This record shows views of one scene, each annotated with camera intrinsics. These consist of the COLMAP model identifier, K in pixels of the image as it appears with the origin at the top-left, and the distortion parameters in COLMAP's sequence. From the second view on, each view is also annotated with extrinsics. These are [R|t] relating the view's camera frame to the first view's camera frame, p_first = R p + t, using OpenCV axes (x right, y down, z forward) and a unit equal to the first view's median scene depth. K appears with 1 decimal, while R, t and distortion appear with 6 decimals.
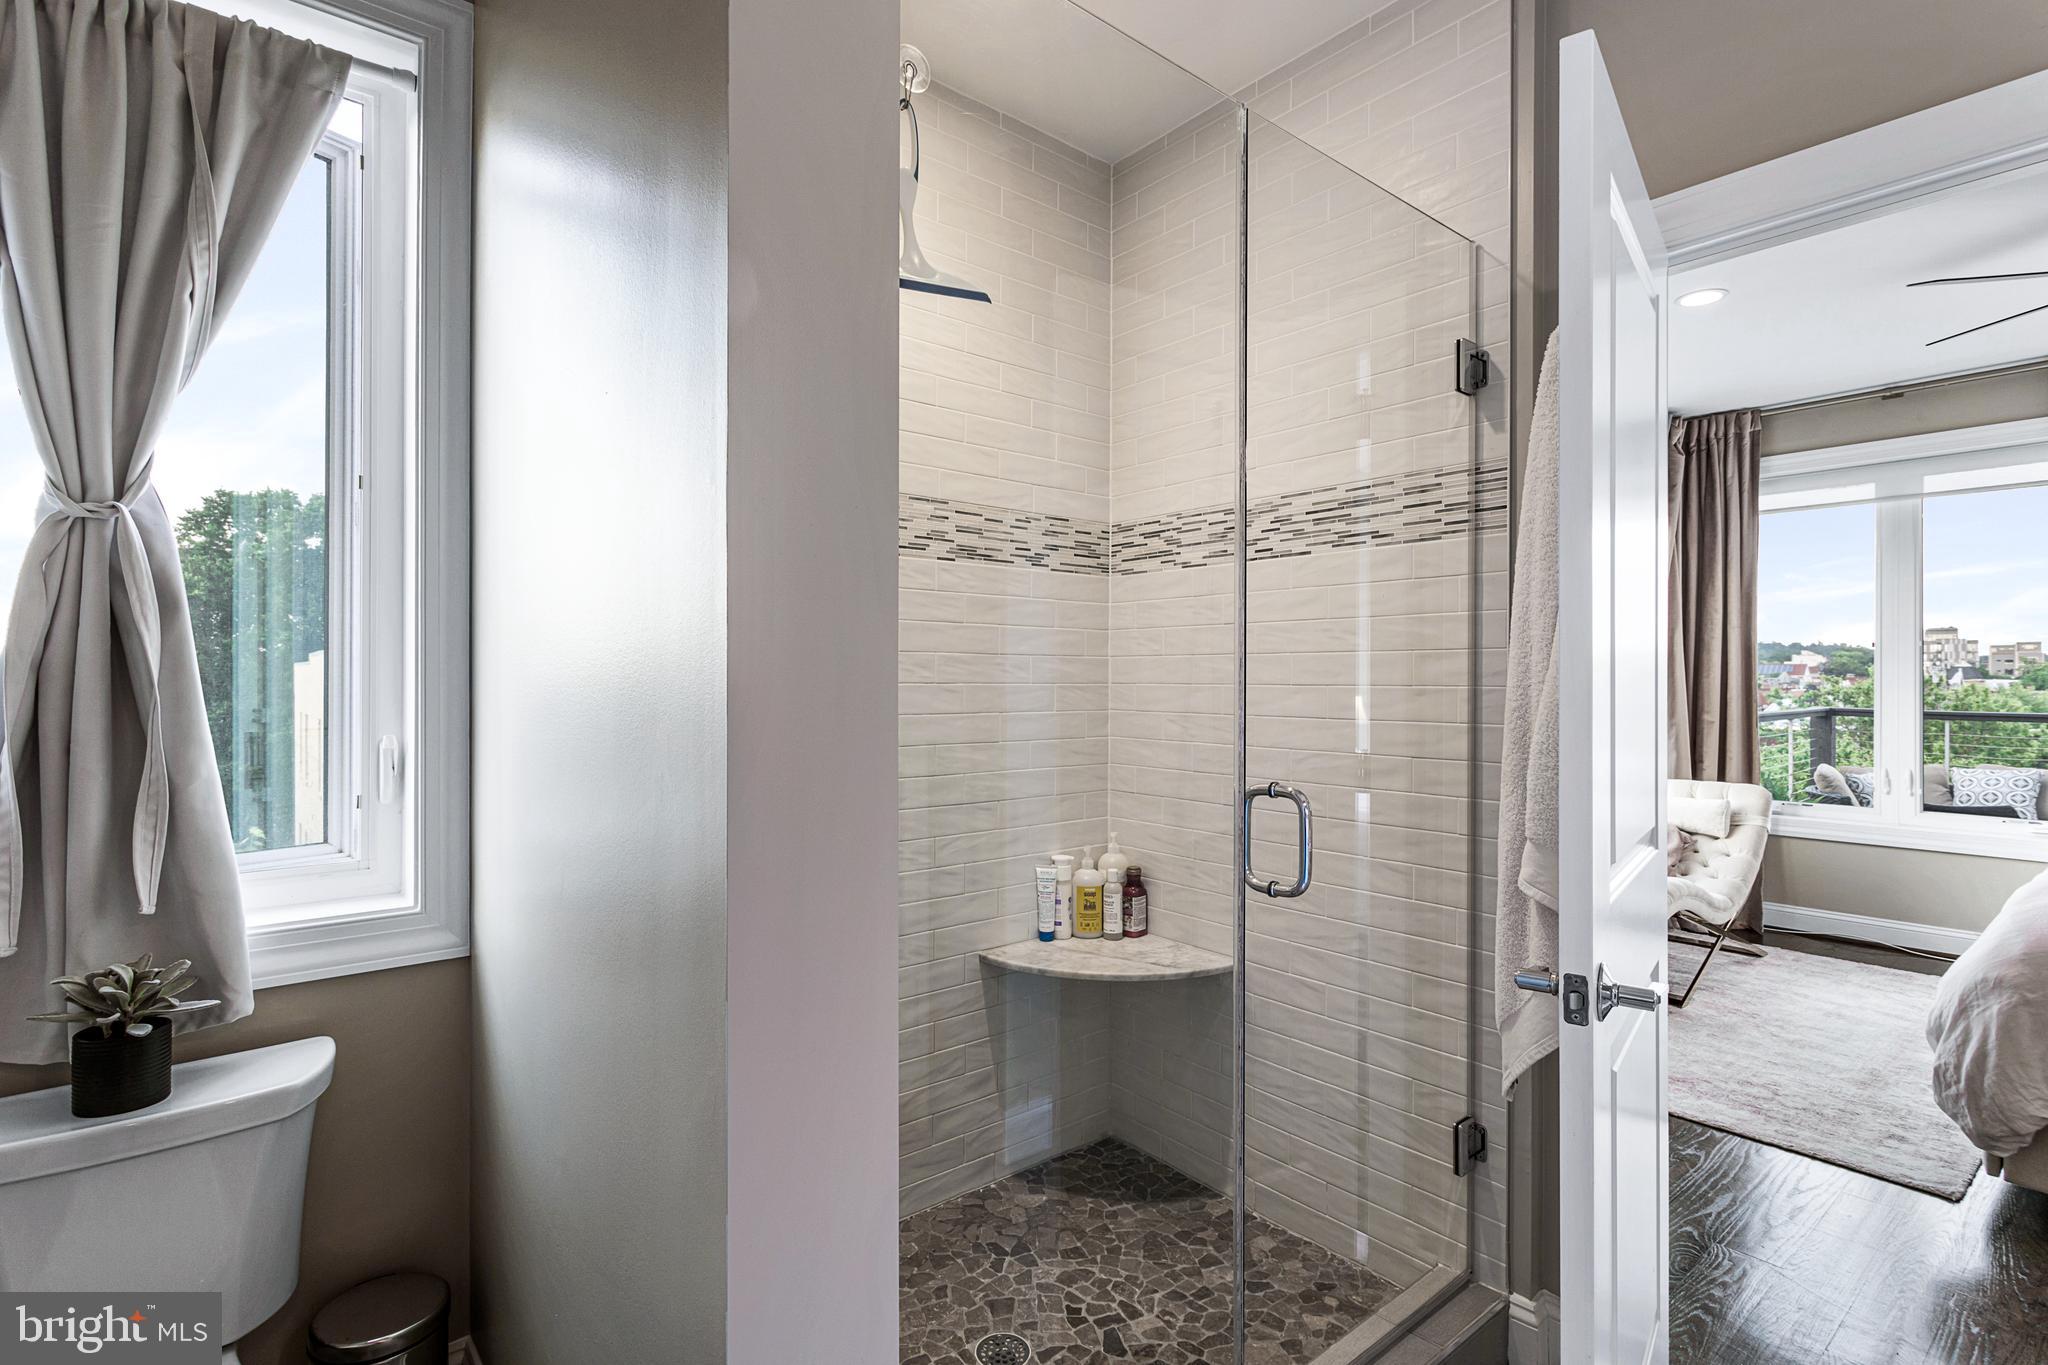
lens RADIAL K [[990.6, 0, 1022.7], [0, 990.6, 677.4], [0, 0, 1]] dist [-0.005086, -0.001181]
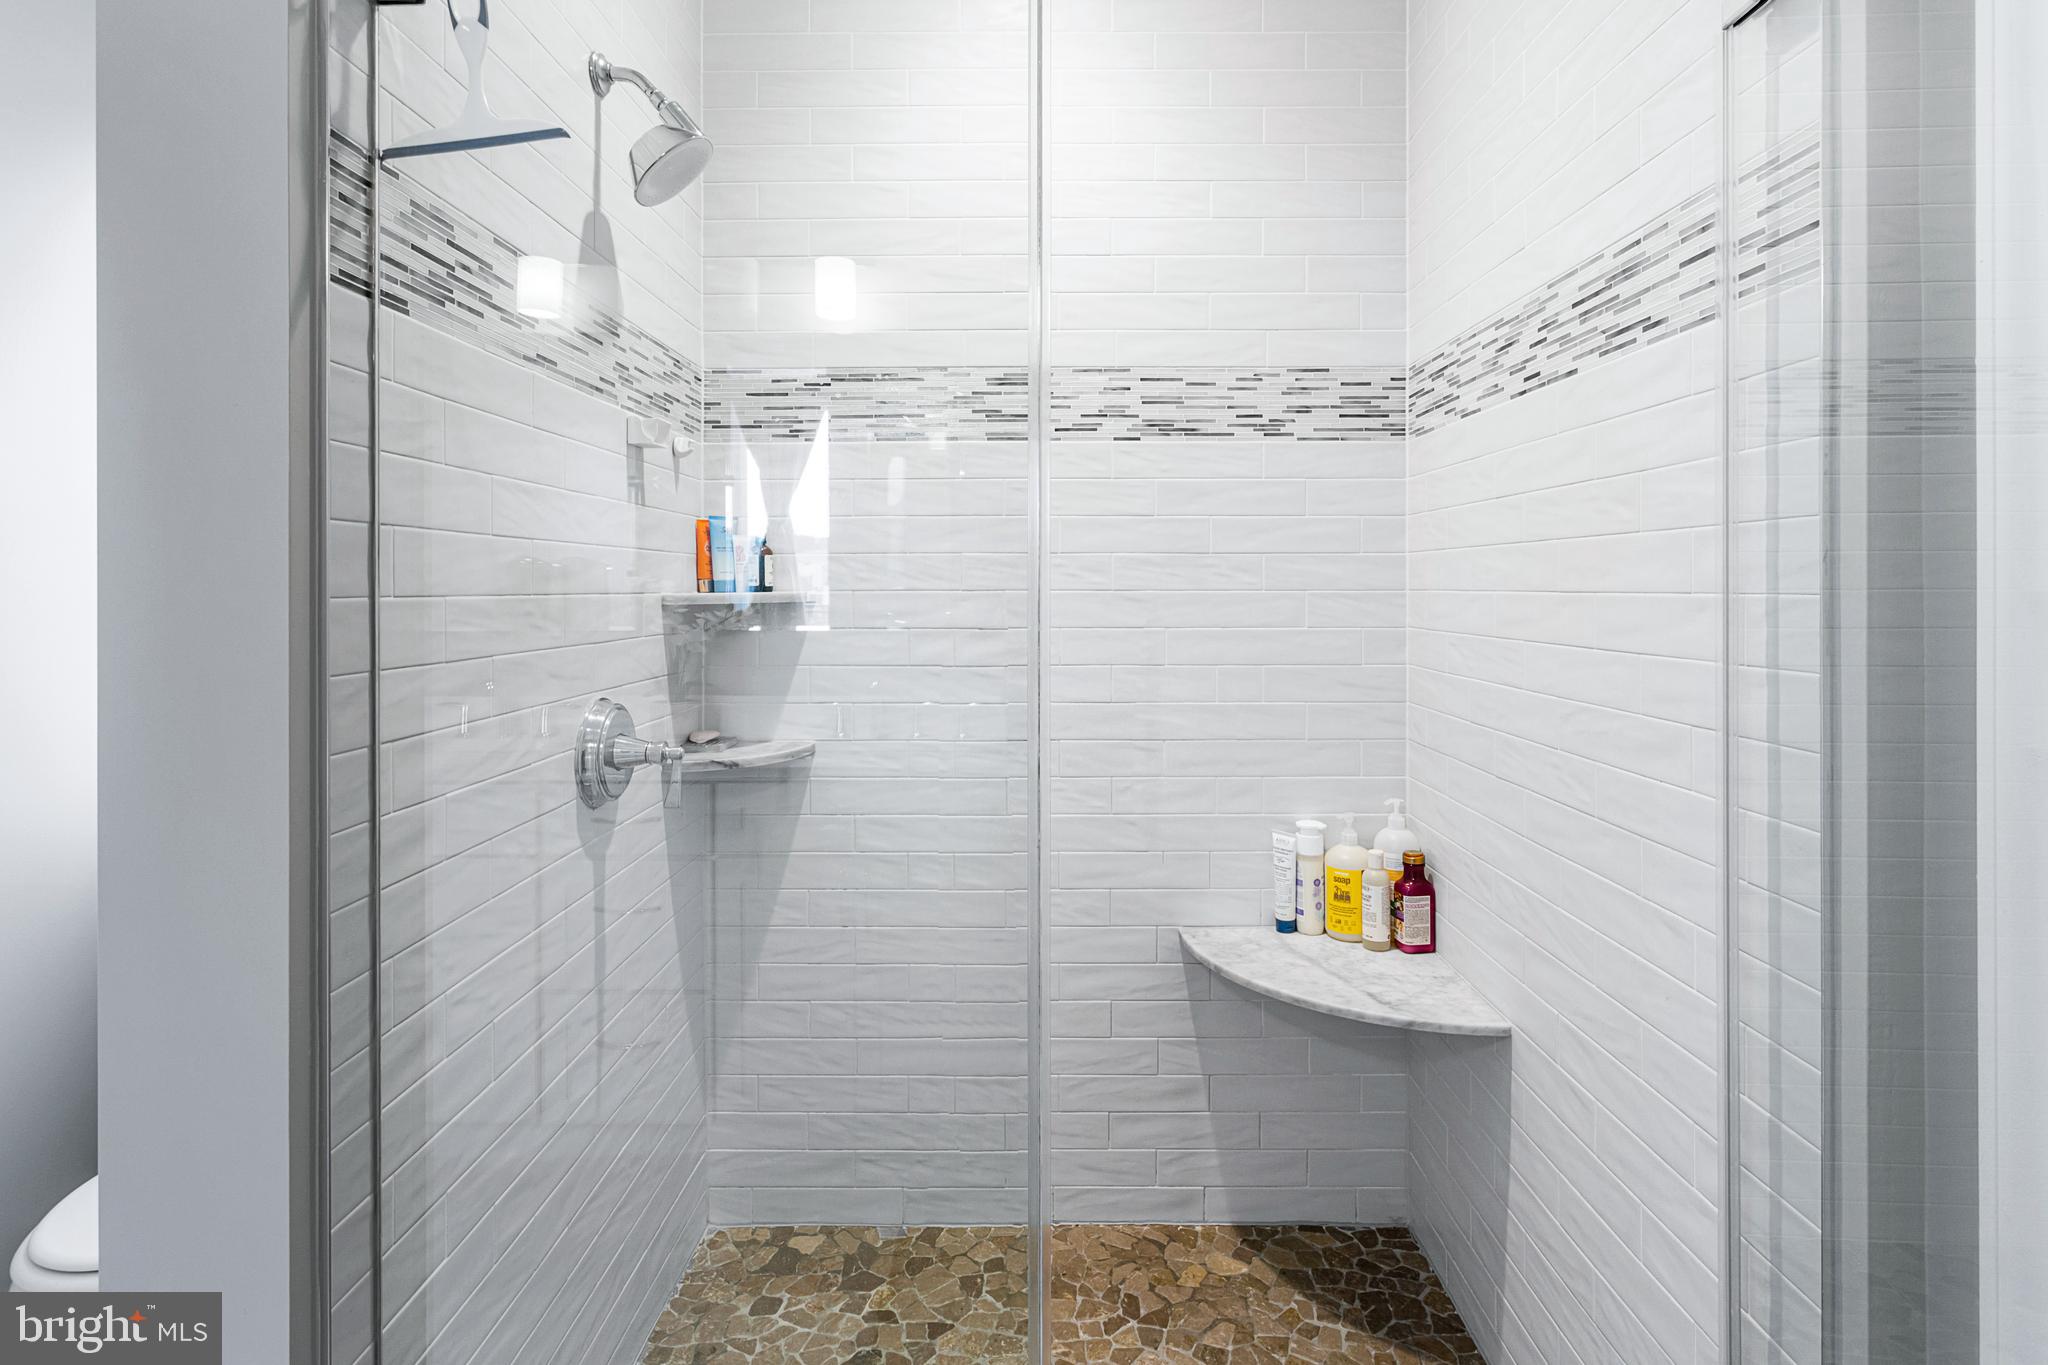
lens RADIAL K [[1049.9, 0, 1029.6], [0, 1049.9, 587.5], [0, 0, 1]] dist [0.000959, 0.000142]
pose [[0.765075, -0.004284, -0.643927, 0.403622], [0.004687, 0.999988, -0.001085, 0.003930], [0.643924, -0.002188, 0.765086, 0.271472]]
